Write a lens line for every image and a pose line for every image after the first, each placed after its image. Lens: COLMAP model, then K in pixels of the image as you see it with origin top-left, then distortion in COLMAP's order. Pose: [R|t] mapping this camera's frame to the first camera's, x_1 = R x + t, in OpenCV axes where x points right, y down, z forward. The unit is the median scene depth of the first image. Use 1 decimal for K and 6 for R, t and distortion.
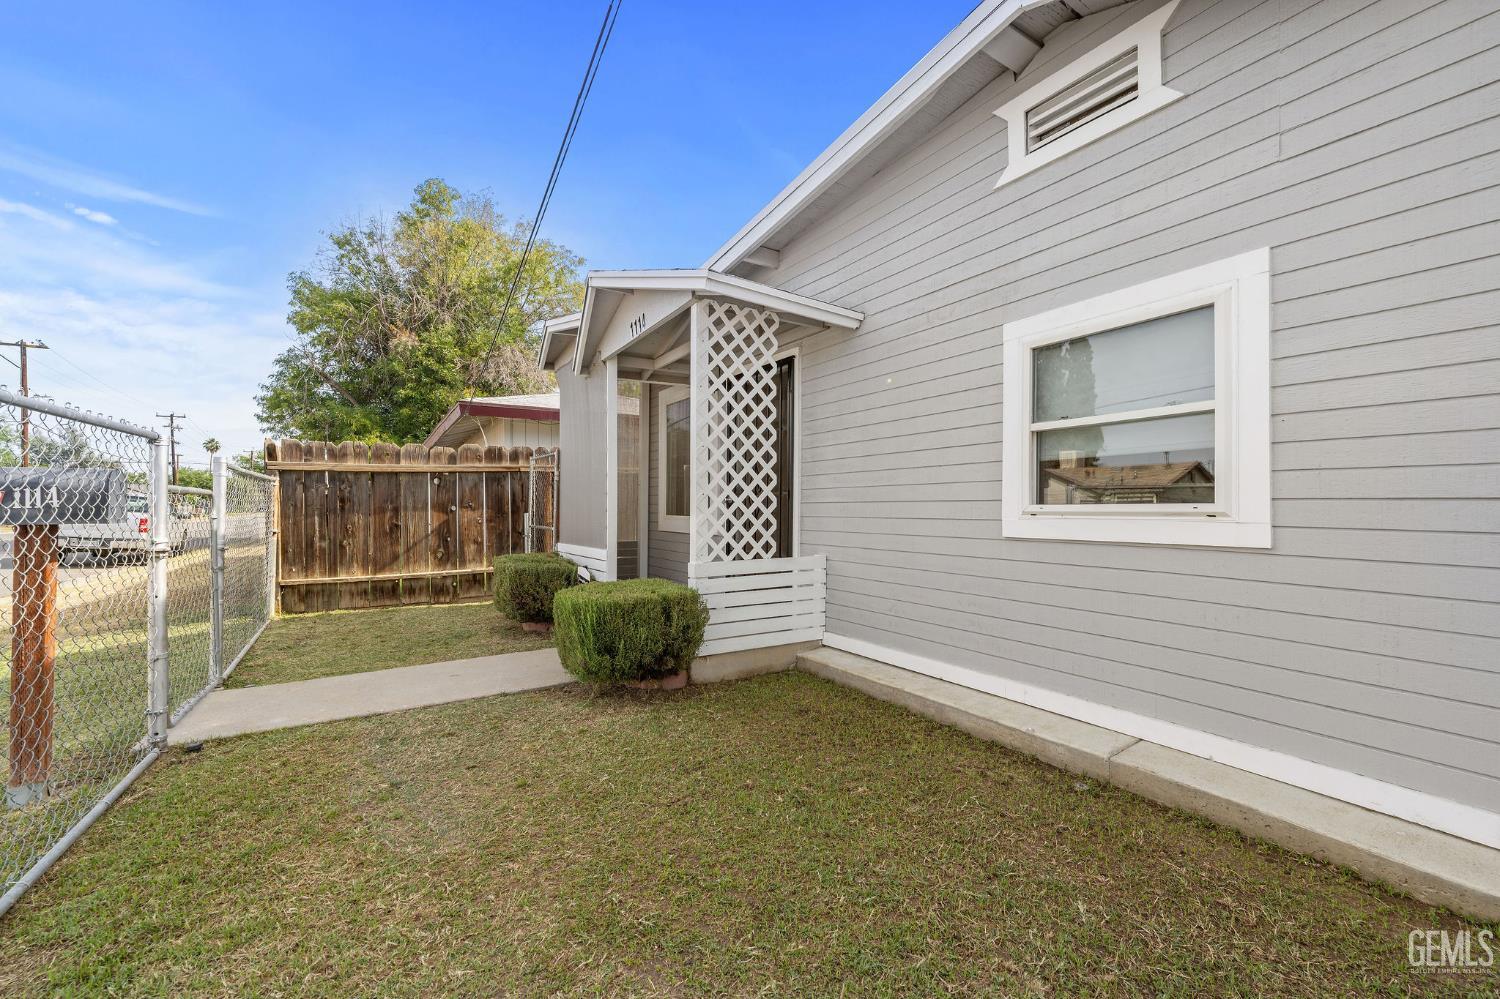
lens RADIAL K [[602.6, 0, 750.0], [0, 602.6, 499.5], [0, 0, 1]] dist [-0.000596, -0.000074]
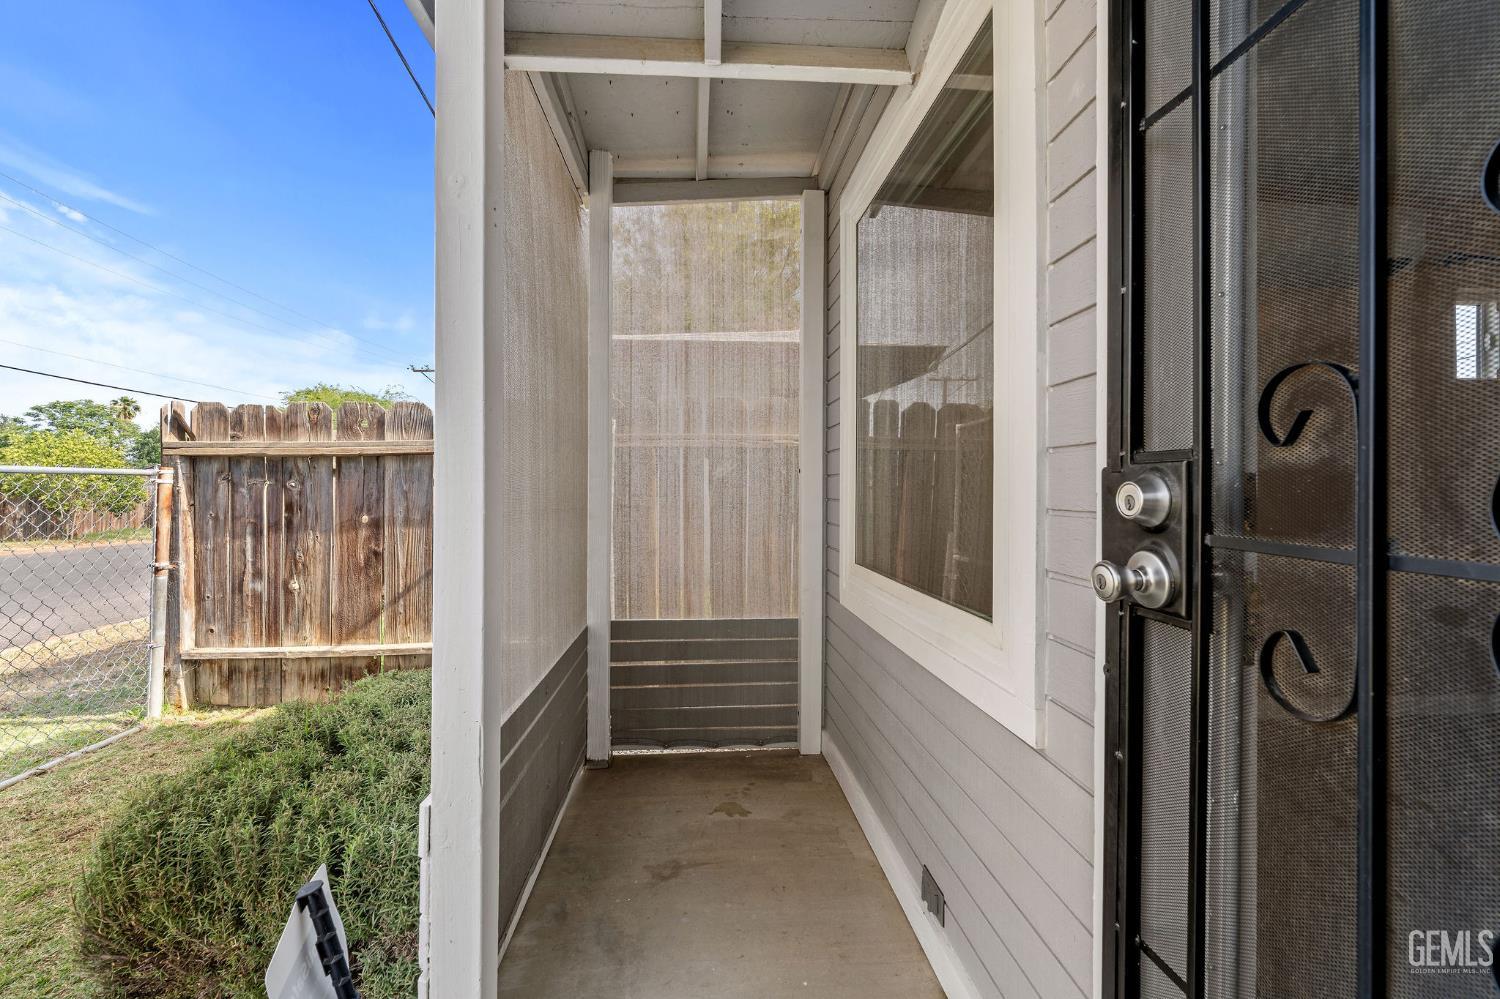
lens RADIAL K [[612.7, 0, 755.6], [0, 612.7, 485.0], [0, 0, 1]] dist [-0.000414, 0.000042]
pose [[0.904207, -0.002235, -0.427089, -0.047277], [0.007130, 0.999926, 0.009861, -0.022054], [0.427035, -0.011961, 0.904156, 0.672185]]
